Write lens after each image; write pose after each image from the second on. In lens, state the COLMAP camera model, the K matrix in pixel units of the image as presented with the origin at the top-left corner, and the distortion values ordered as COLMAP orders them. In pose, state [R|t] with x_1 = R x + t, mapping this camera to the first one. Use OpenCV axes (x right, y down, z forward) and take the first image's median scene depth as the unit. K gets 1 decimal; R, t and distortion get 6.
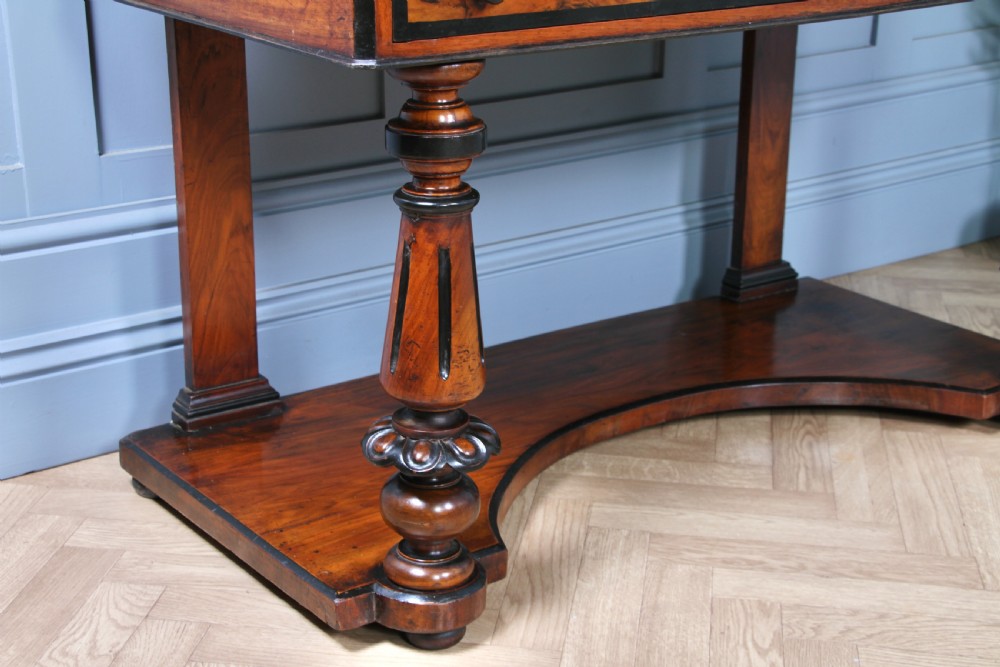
lens RADIAL K [[1606.5, 0, 489.7], [0, 1606.5, 350.9], [0, 0, 1]] dist [0.094170, 0.205007]
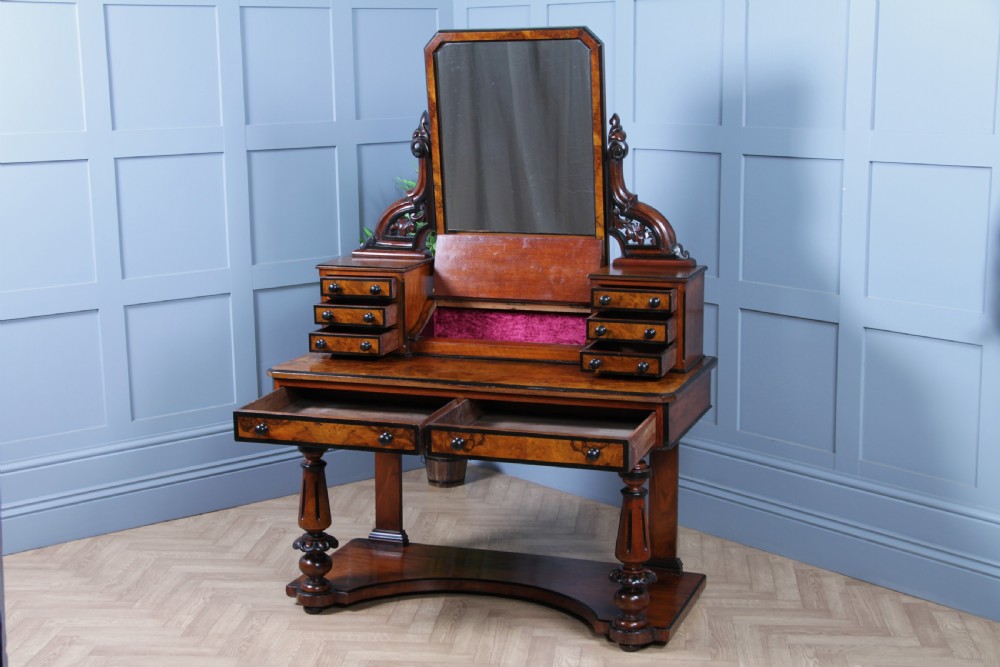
lens RADIAL K [[1606.5, 0, 489.7], [0, 1606.5, 350.9], [0, 0, 1]] dist [0.094170, 0.205007]
pose [[0.555856, 0.132858, -0.820593, 2.629379], [-0.264585, 0.964085, -0.023136, -0.315086], [0.788048, 0.229977, 0.571044, -0.580783]]
